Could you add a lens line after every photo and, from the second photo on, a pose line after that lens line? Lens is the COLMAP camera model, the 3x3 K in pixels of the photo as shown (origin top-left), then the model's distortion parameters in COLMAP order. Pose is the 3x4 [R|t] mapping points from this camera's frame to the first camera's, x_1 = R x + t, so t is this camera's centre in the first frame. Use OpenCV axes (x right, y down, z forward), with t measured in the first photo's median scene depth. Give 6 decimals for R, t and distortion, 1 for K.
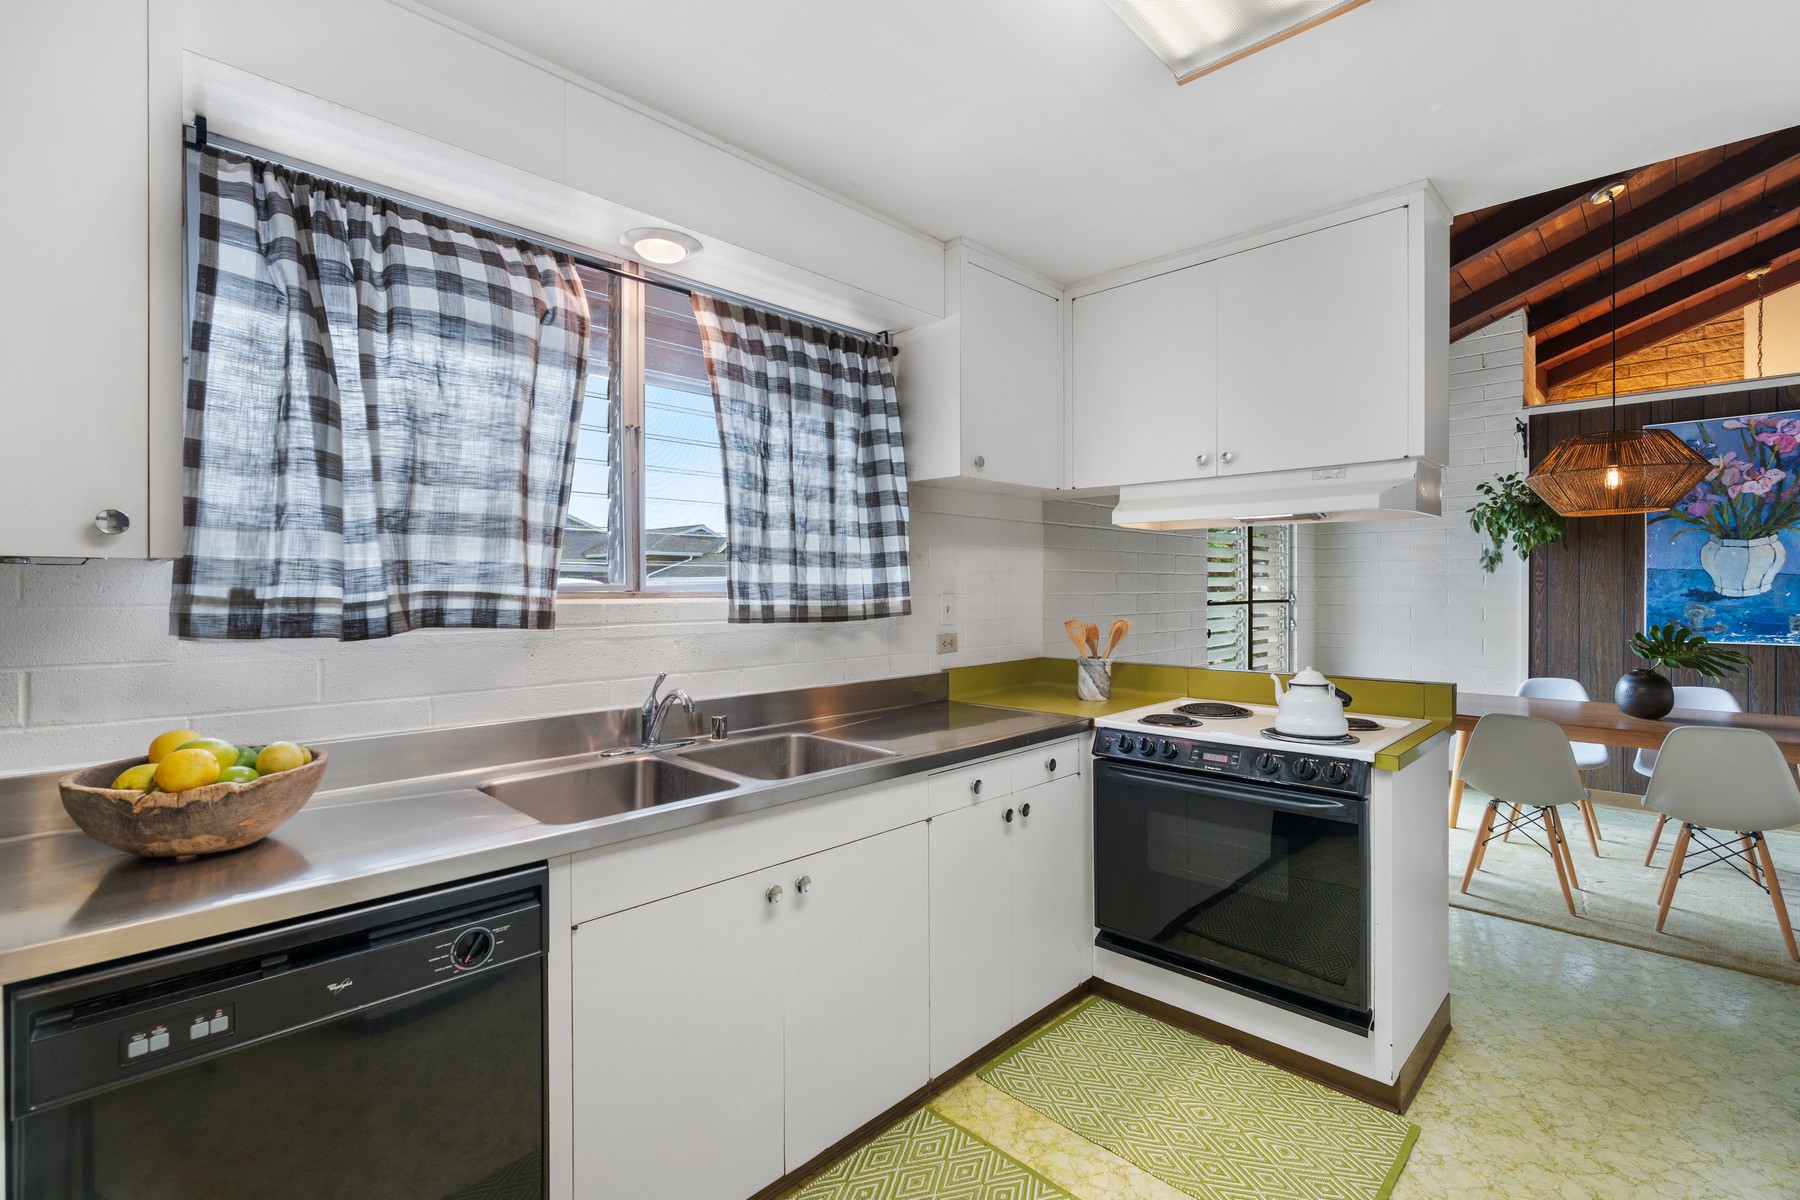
lens RADIAL K [[818.5, 0, 904.4], [0, 818.5, 593.1], [0, 0, 1]] dist [-0.009518, 0.002926]
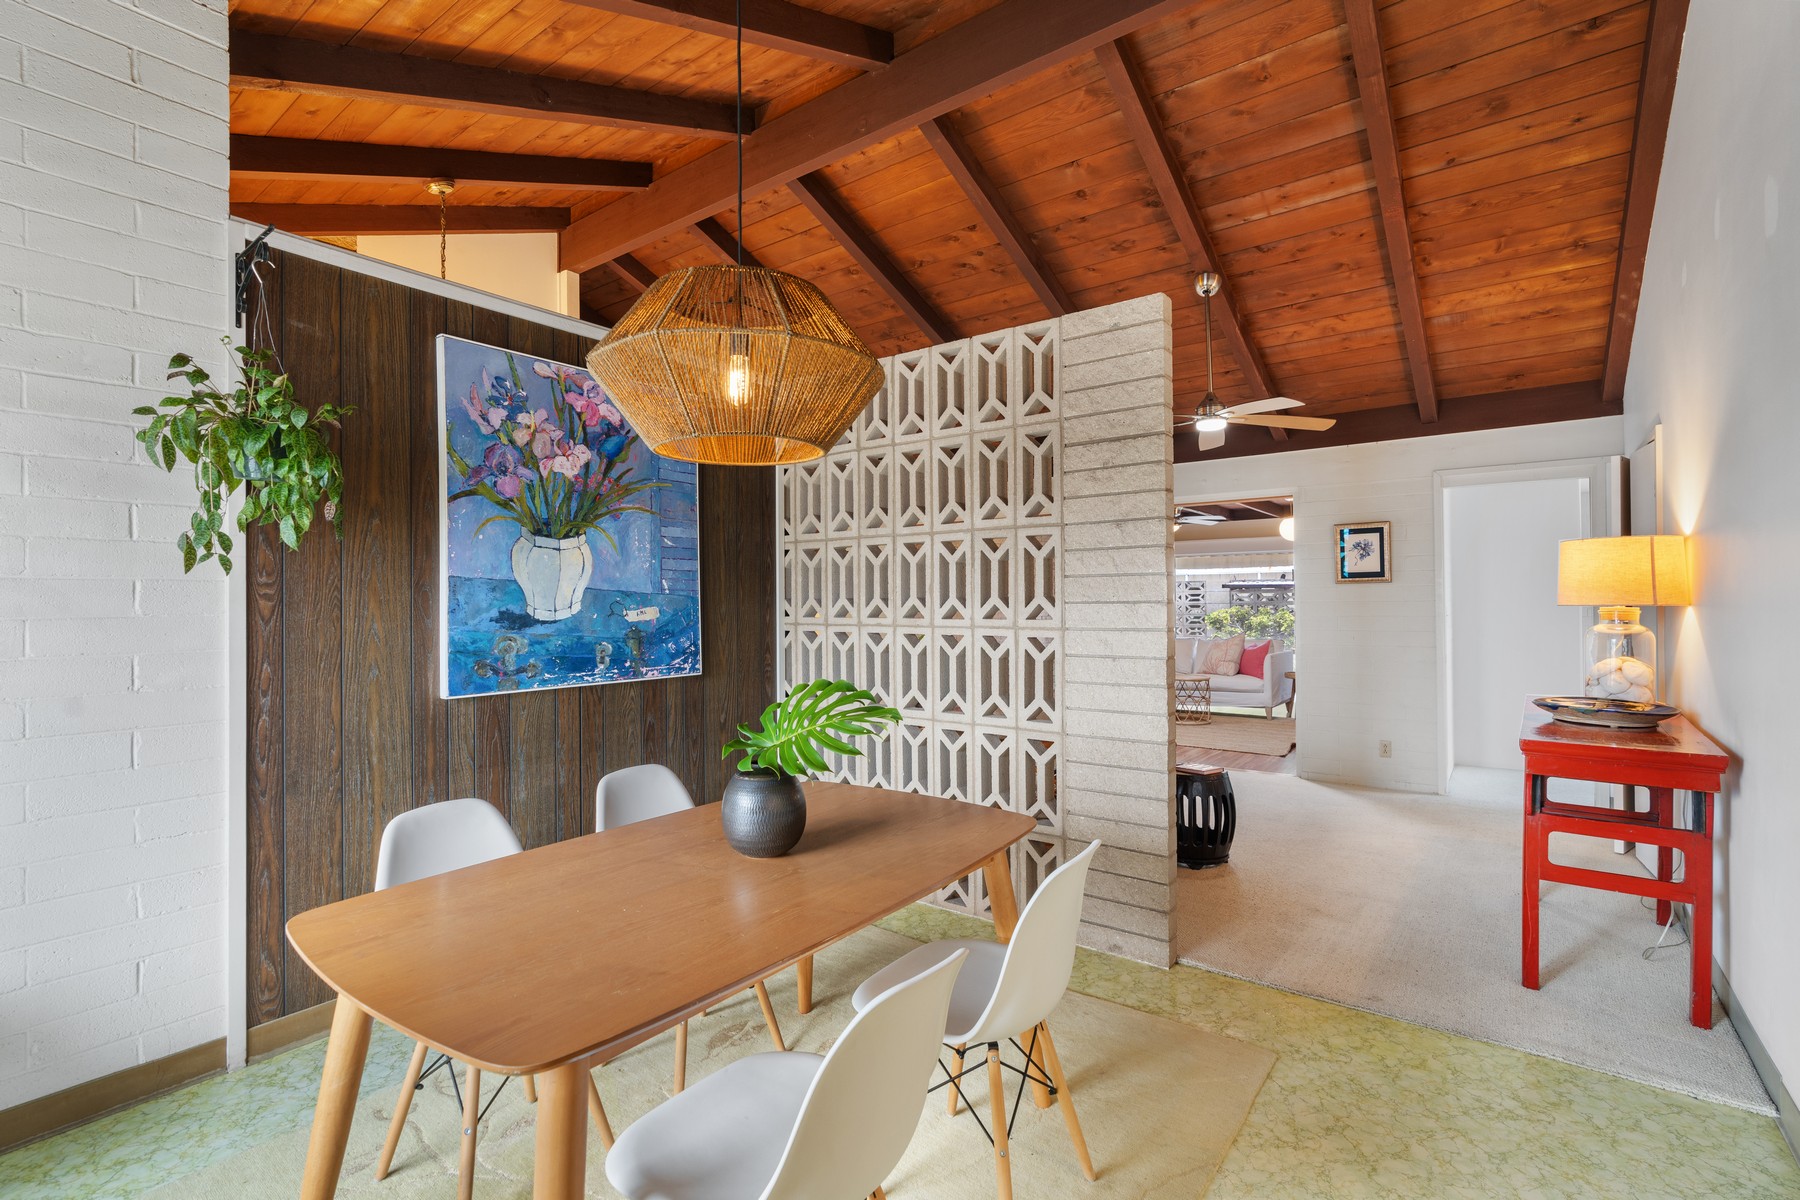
lens RADIAL K [[818.5, 0, 904.7], [0, 818.5, 598.8], [0, 0, 1]] dist [-0.009518, 0.002926]
pose [[-0.122538, 0.009496, 0.992418, 0.302146], [0.016750, 0.999832, -0.007498, -0.003873], [-0.992322, 0.015704, -0.122676, 0.792408]]
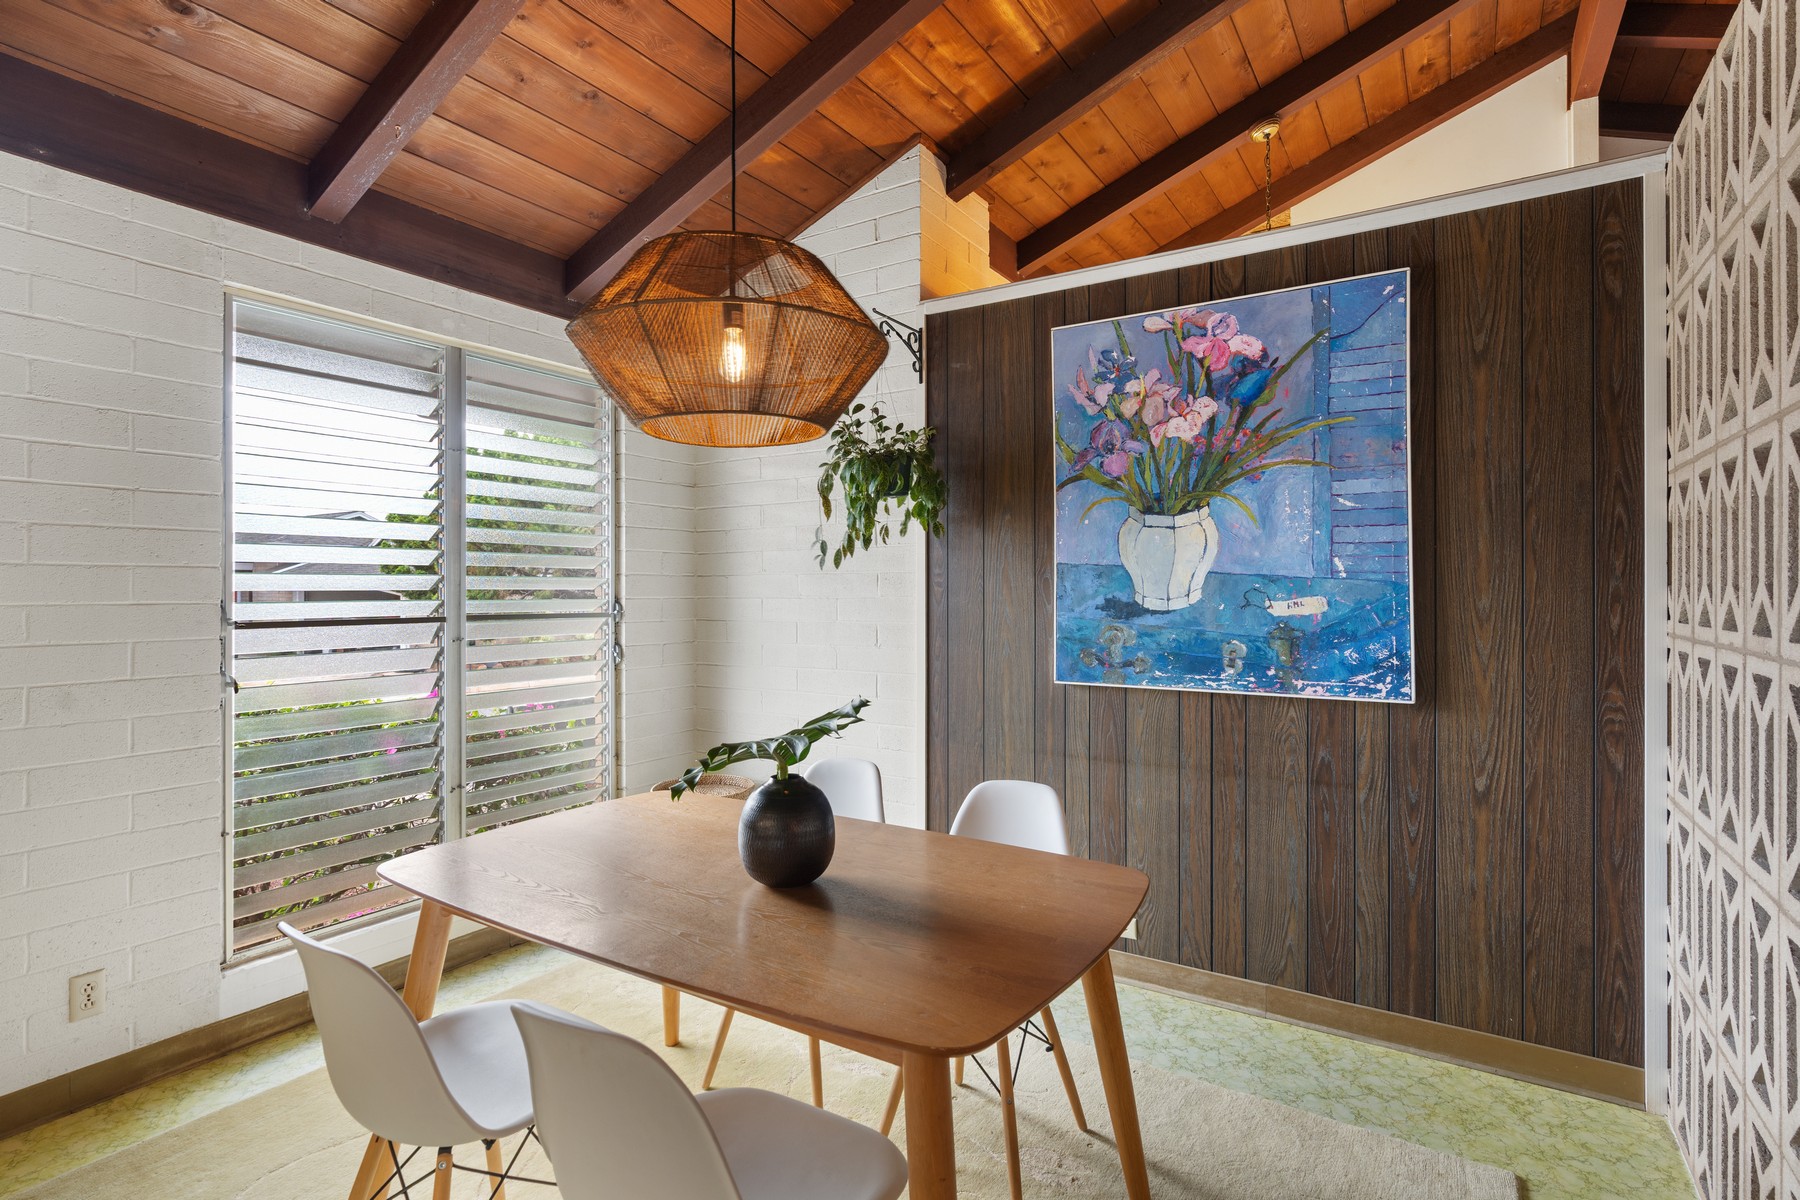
lens RADIAL K [[873.6, 0, 911.1], [0, 873.6, 587.1], [0, 0, 1]] dist [-0.005317, 0.001668]
pose [[0.979184, 0.002944, 0.202954, 0.718707], [-0.001050, 0.999955, -0.009437, -0.006664], [-0.202972, 0.009028, 0.979143, 0.410562]]
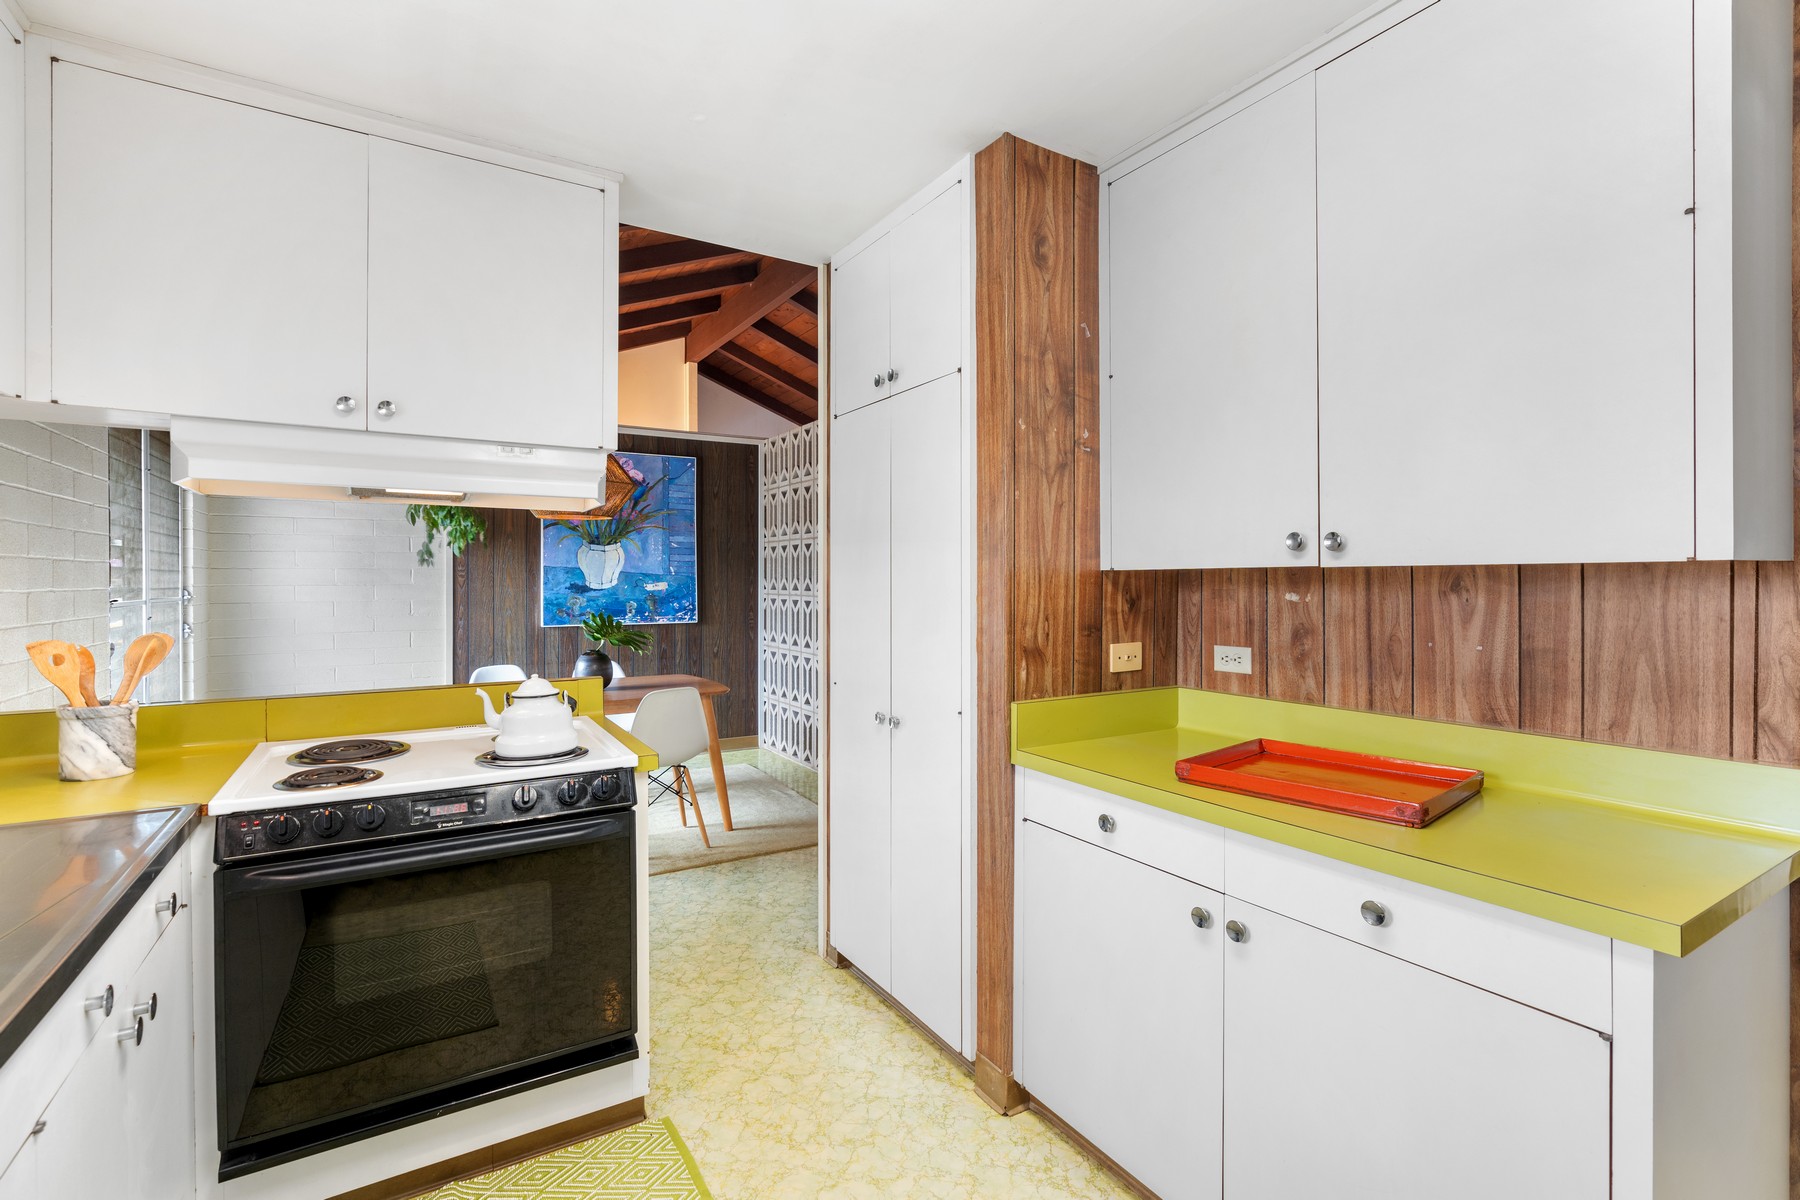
lens RADIAL K [[818.5, 0, 893.5], [0, 818.5, 585.9], [0, 0, 1]] dist [-0.009518, 0.002926]
pose [[0.253260, -0.004170, 0.967389, -0.122963], [0.005716, 0.999980, 0.002814, -0.001574], [-0.967381, 0.004817, 0.253278, 0.213839]]
